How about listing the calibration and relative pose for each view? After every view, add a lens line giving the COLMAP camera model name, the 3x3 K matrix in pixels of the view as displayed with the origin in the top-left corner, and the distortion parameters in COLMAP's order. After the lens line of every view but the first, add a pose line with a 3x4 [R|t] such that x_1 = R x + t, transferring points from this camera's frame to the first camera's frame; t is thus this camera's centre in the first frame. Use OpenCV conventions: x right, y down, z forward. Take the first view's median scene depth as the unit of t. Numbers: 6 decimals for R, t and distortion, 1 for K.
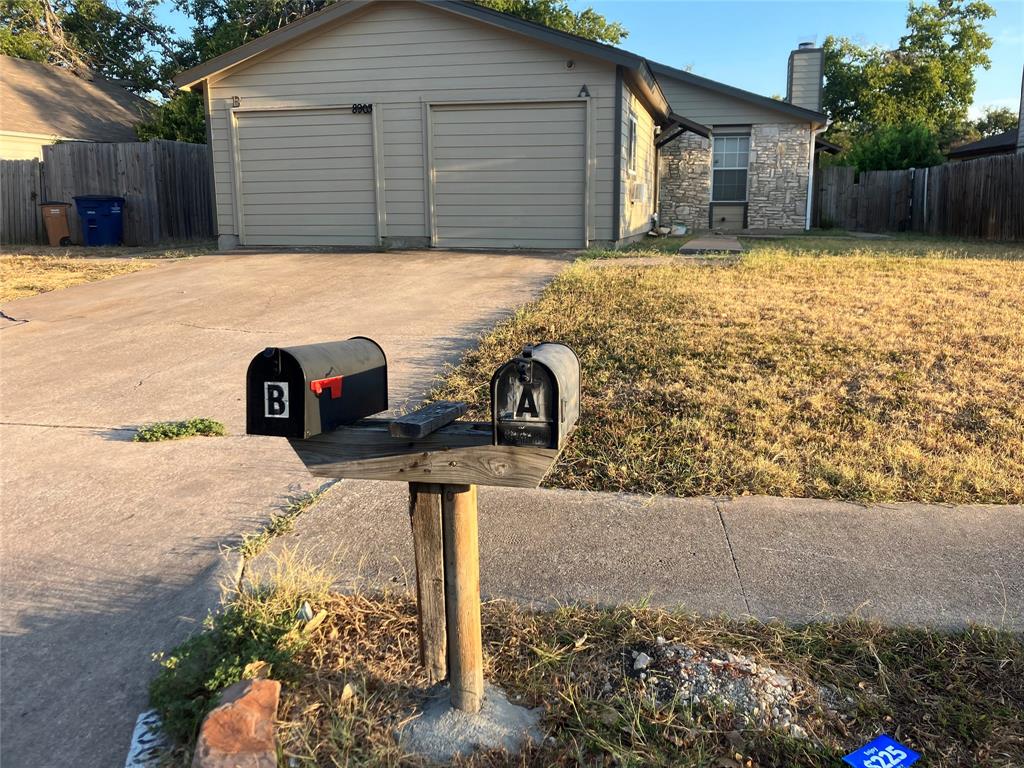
lens RADIAL K [[849.1, 0, 506.4], [0, 849.1, 380.3], [0, 0, 1]] dist [-0.001799, -0.009479]
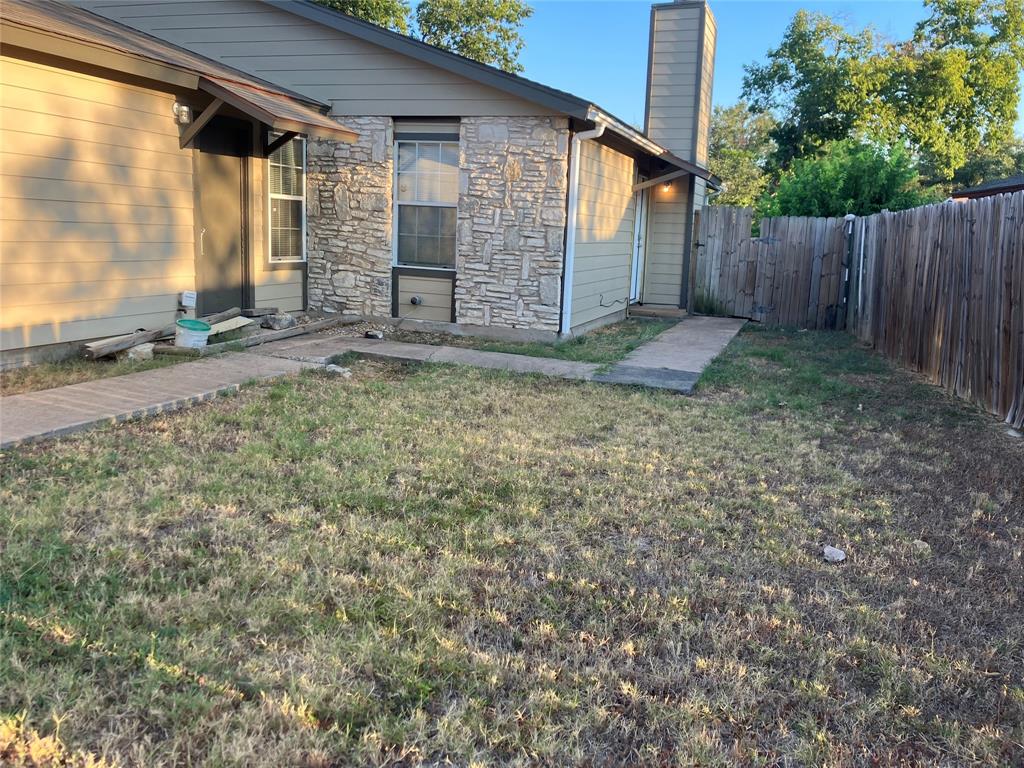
lens RADIAL K [[866.8, 0, 512.0], [0, 866.8, 384.0], [0, 0, 1]] dist [0.090492, -0.129832]
pose [[0.996614, 0.058488, -0.057796, 0.351408], [-0.059741, 0.998010, -0.020178, -0.134064], [0.056501, 0.023562, 0.998124, 0.484019]]
